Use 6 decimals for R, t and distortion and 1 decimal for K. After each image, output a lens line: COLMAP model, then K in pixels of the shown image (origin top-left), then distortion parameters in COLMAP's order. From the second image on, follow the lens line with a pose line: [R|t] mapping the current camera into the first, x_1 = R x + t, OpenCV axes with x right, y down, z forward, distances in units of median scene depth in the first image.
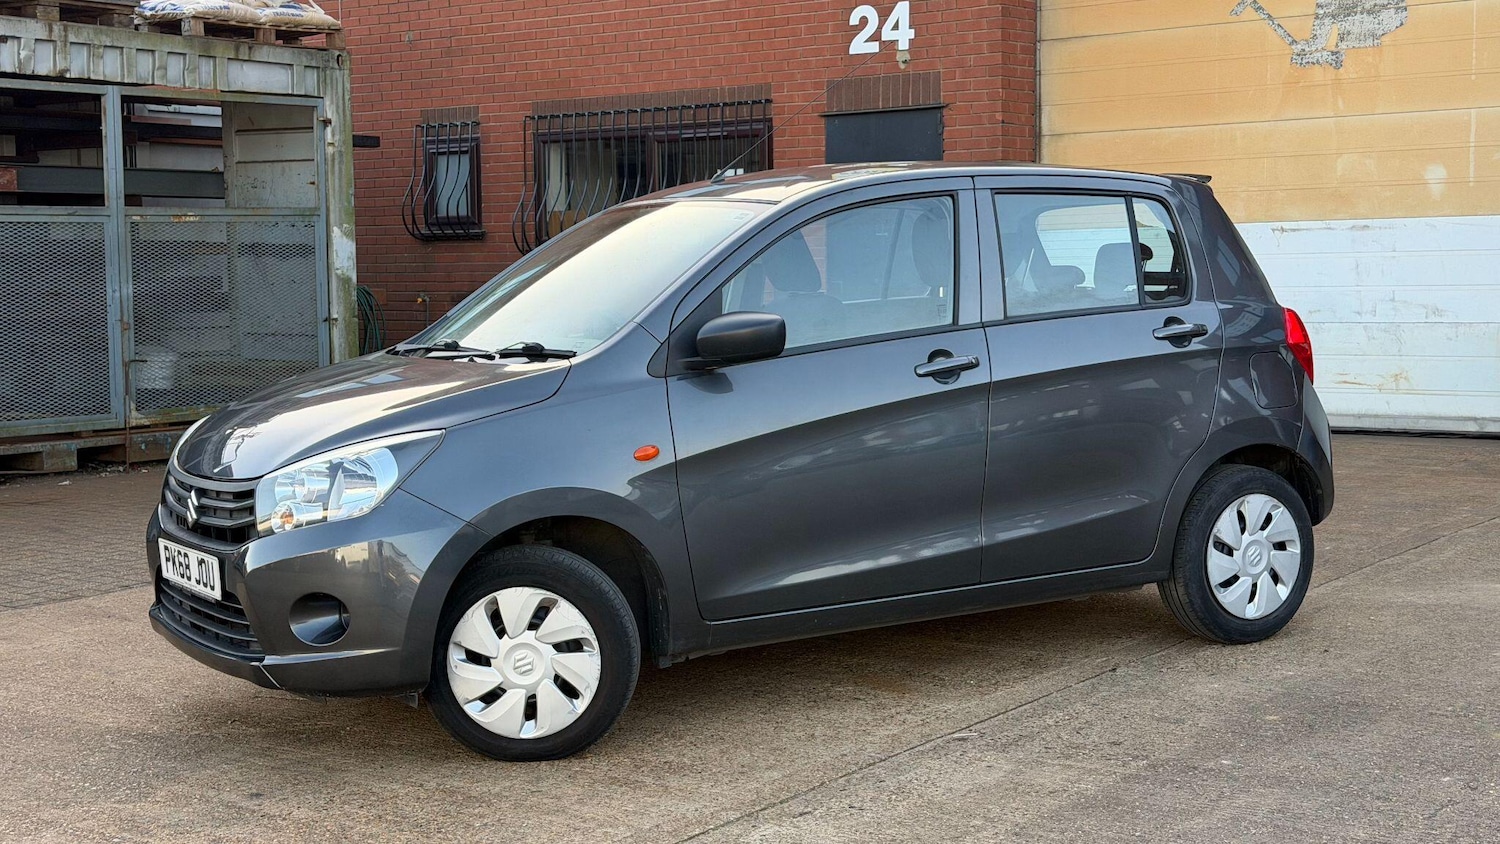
lens RADIAL K [[2101.3, 0, 746.6], [0, 2101.3, 423.2], [0, 0, 1]] dist [0.185717, -0.322700]
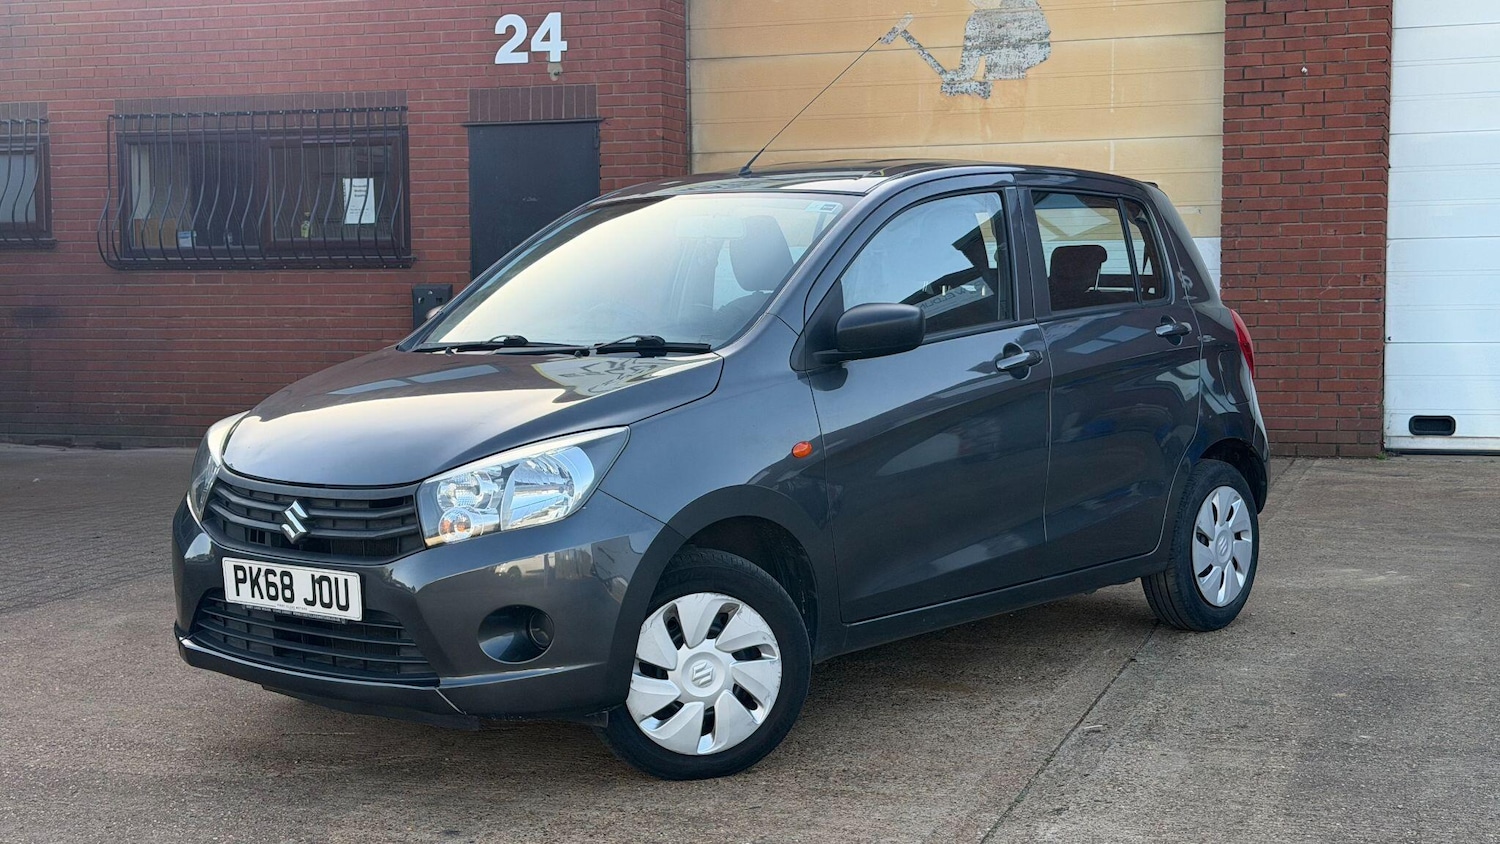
lens RADIAL K [[2101.3, 0, 746.6], [0, 2101.3, 423.2], [0, 0, 1]] dist [0.185717, -0.322700]
pose [[0.951626, -0.011907, 0.307027, -0.297714], [0.016540, 0.999785, -0.012492, 0.011167], [-0.306812, 0.016966, 0.951619, 0.078541]]
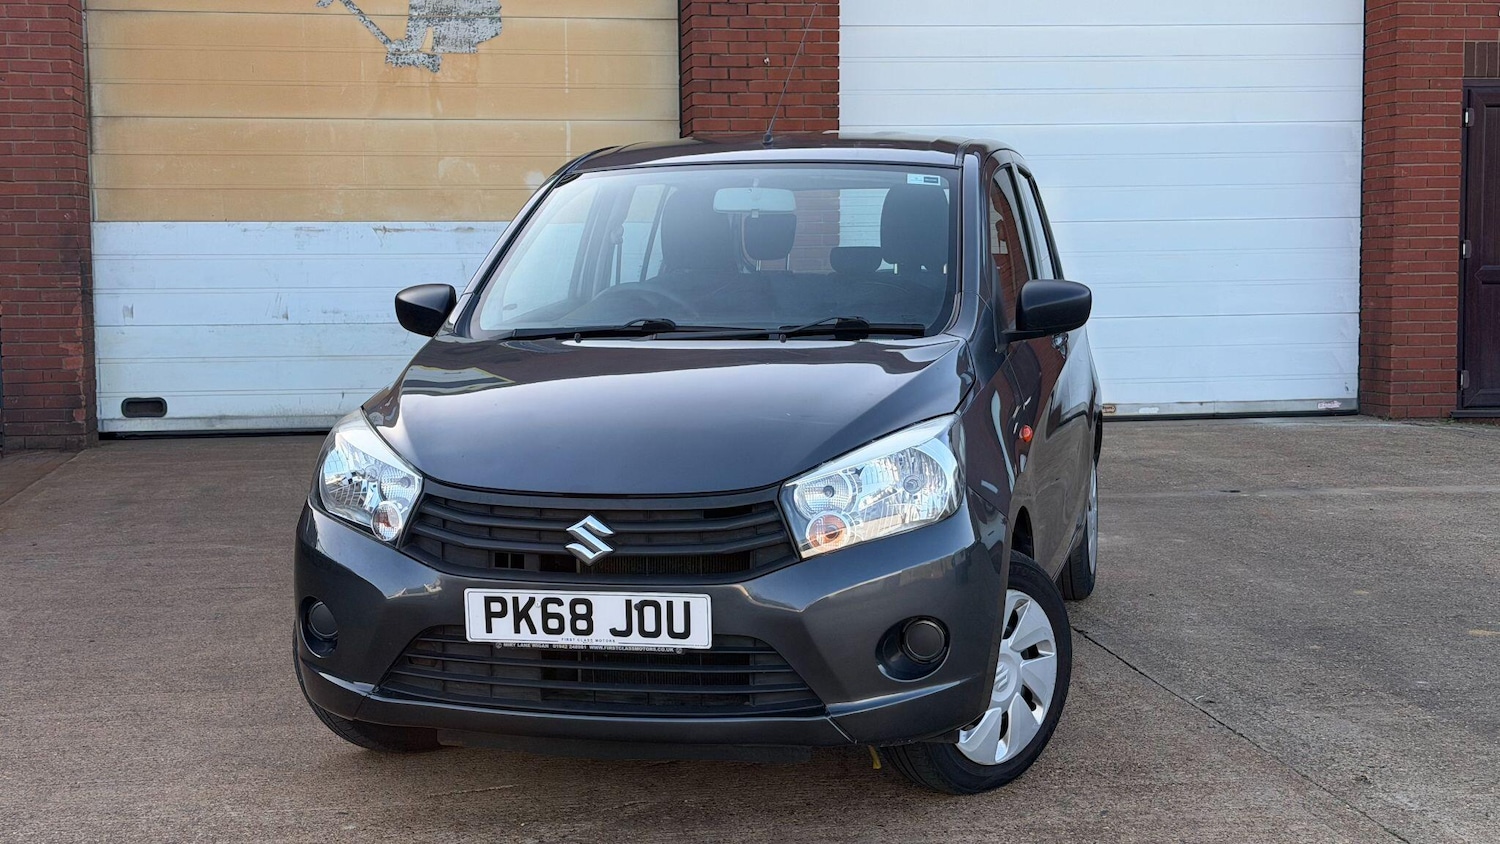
lens RADIAL K [[2101.3, 0, 746.6], [0, 2101.3, 423.2], [0, 0, 1]] dist [0.185717, -0.322700]
pose [[0.701736, -0.044673, 0.711035, -0.636923], [0.052454, 0.998563, 0.010970, -0.005575], [-0.710503, 0.029599, 0.703071, 0.361817]]
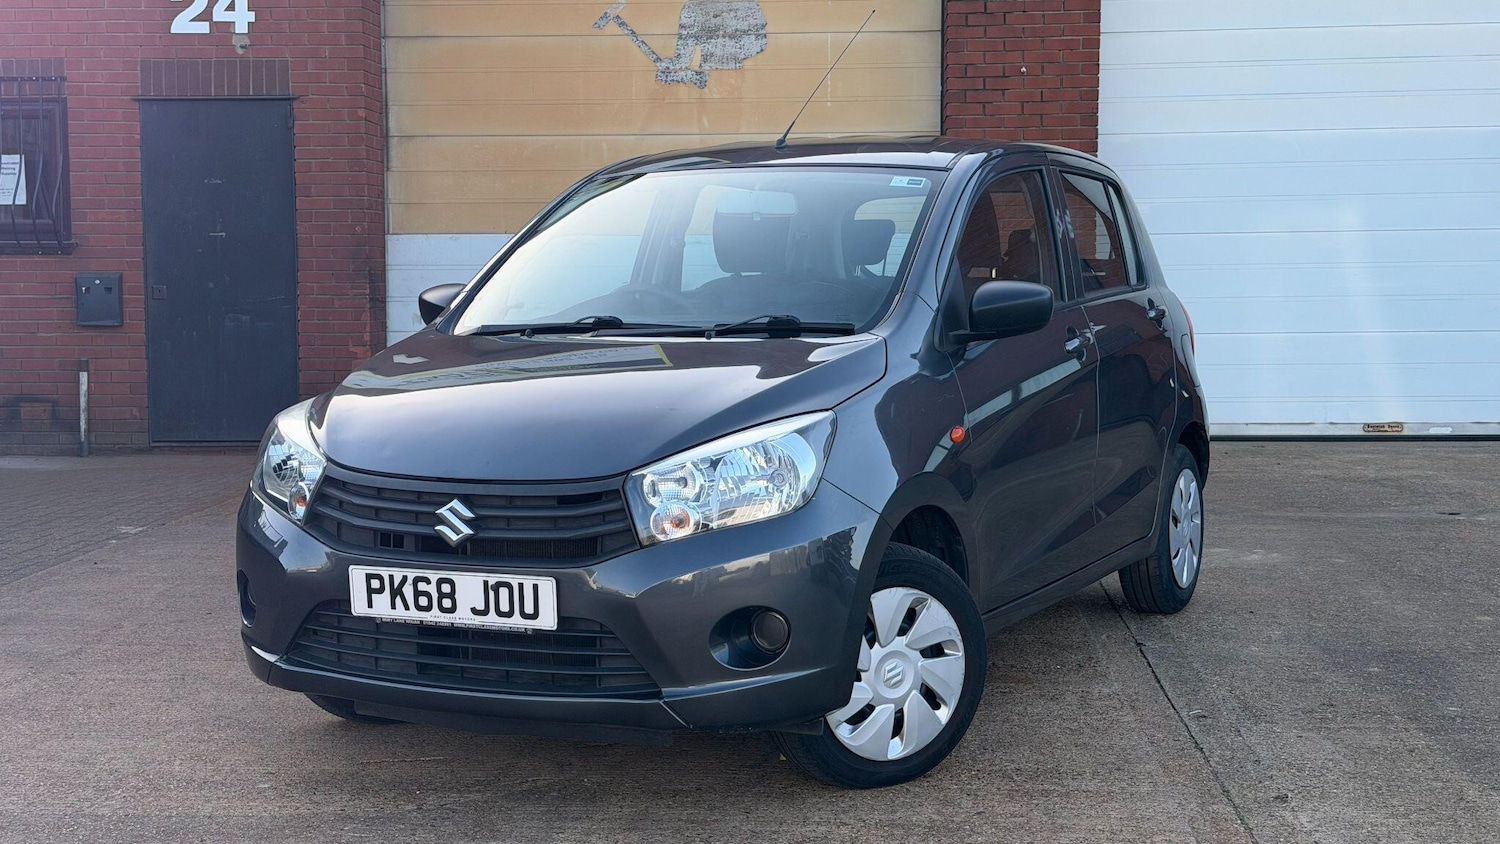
lens RADIAL K [[2101.3, 0, 746.6], [0, 2101.3, 423.2], [0, 0, 1]] dist [0.185717, -0.322700]
pose [[0.839318, -0.023890, 0.543115, -0.504640], [0.032702, 0.999444, -0.006575, 0.010078], [-0.542656, 0.023280, 0.839632, 0.231430]]
